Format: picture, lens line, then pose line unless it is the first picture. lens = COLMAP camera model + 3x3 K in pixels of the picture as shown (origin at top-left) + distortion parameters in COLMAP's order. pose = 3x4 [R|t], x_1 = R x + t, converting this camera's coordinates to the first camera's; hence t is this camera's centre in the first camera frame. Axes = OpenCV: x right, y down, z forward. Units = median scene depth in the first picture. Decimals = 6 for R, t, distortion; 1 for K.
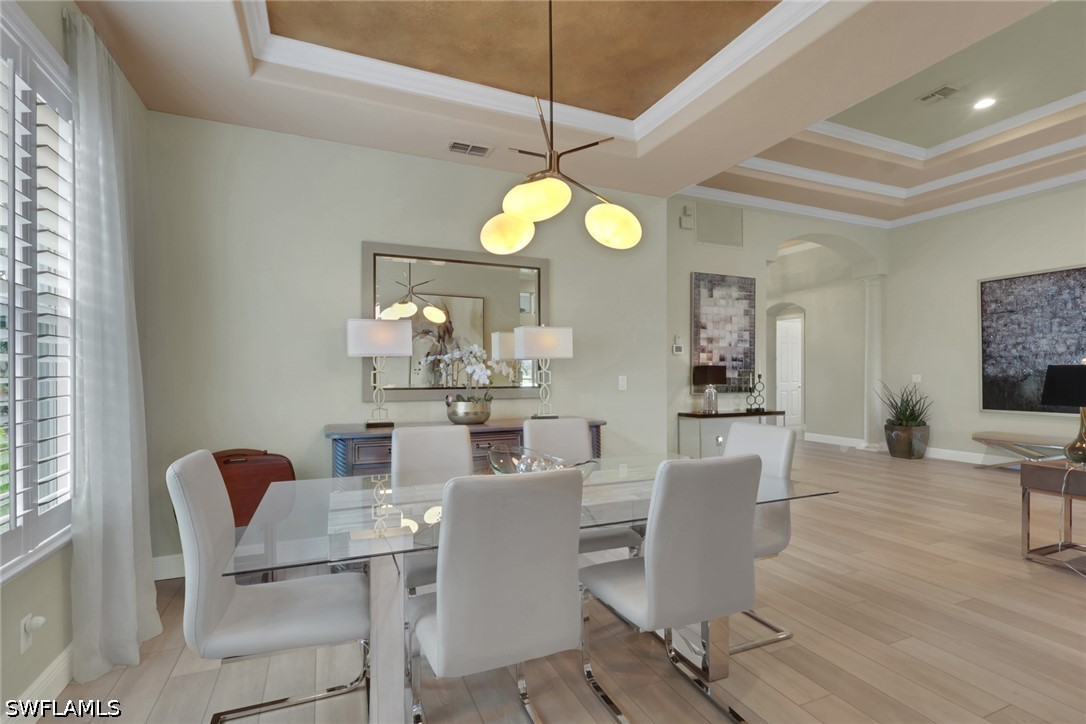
lens RADIAL K [[507.9, 0, 538.6], [0, 507.9, 378.5], [0, 0, 1]] dist [-0.001302, 0.001160]
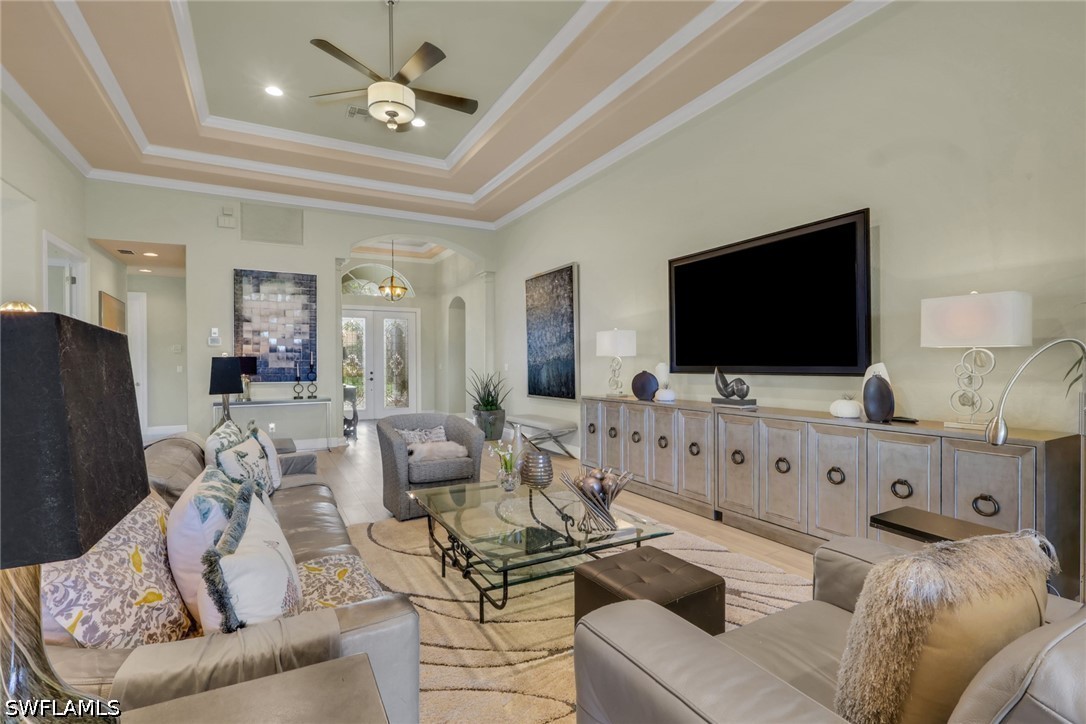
lens RADIAL K [[507.9, 0, 541.8], [0, 507.9, 366.6], [0, 0, 1]] dist [-0.001302, 0.001160]
pose [[0.994596, -0.006690, 0.103601, 0.811726], [0.006442, 0.999976, 0.002733, -0.003460], [-0.103617, -0.002051, 0.994615, -0.120019]]
